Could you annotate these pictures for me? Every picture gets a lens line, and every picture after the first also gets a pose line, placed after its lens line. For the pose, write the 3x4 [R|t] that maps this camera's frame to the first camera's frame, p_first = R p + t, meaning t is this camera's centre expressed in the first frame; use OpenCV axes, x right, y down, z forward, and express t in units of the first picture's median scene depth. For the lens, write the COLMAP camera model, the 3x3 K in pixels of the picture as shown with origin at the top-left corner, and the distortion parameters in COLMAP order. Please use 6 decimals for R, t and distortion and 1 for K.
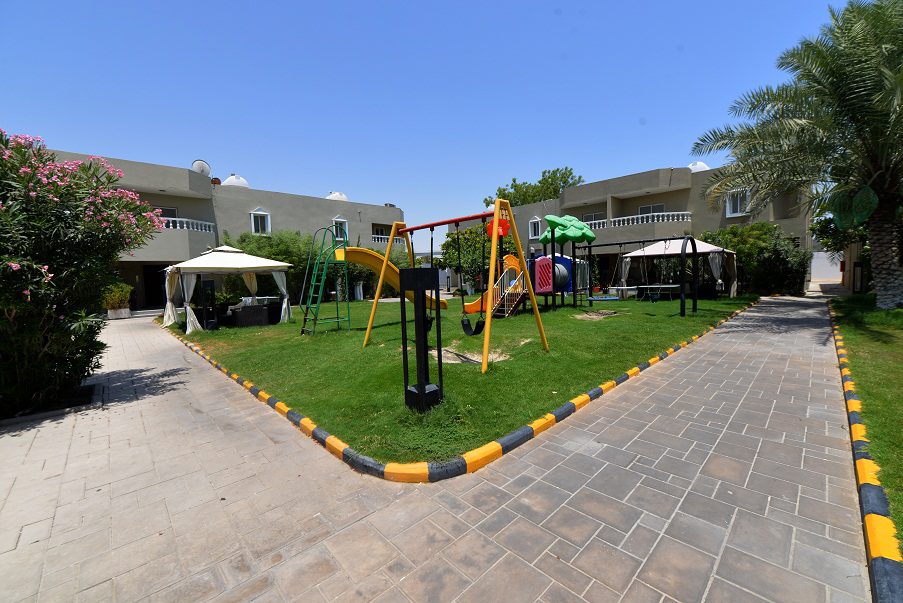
lens RADIAL K [[359.6, 0, 454.7], [0, 359.6, 299.6], [0, 0, 1]] dist [-0.004035, -0.000310]
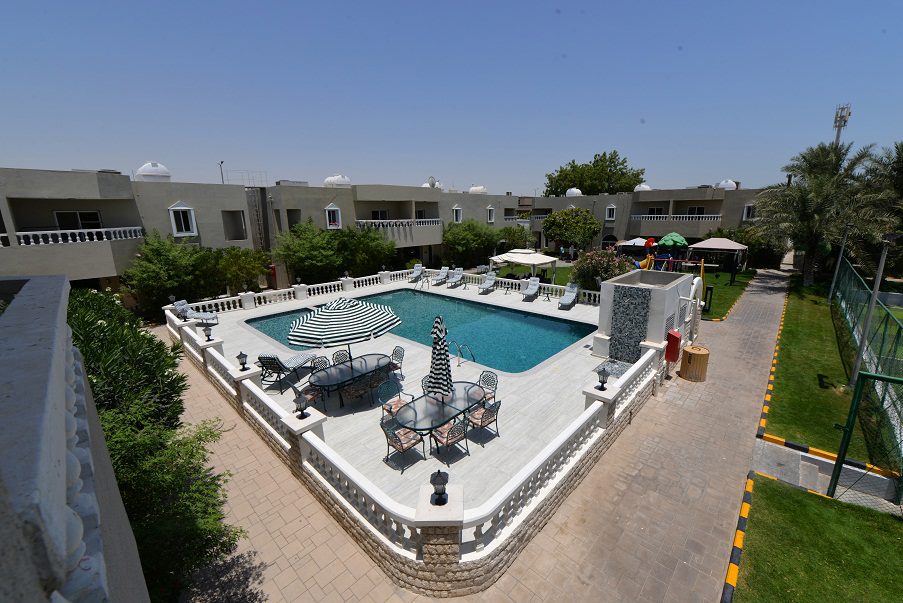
lens RADIAL K [[359.6, 0, 452.6], [0, 359.6, 298.9], [0, 0, 1]] dist [-0.004035, -0.000310]
pose [[0.998208, 0.007740, 0.059329, -0.676877], [-0.017753, 0.985259, 0.170143, -0.123797], [-0.057137, -0.170892, 0.983632, -0.617383]]
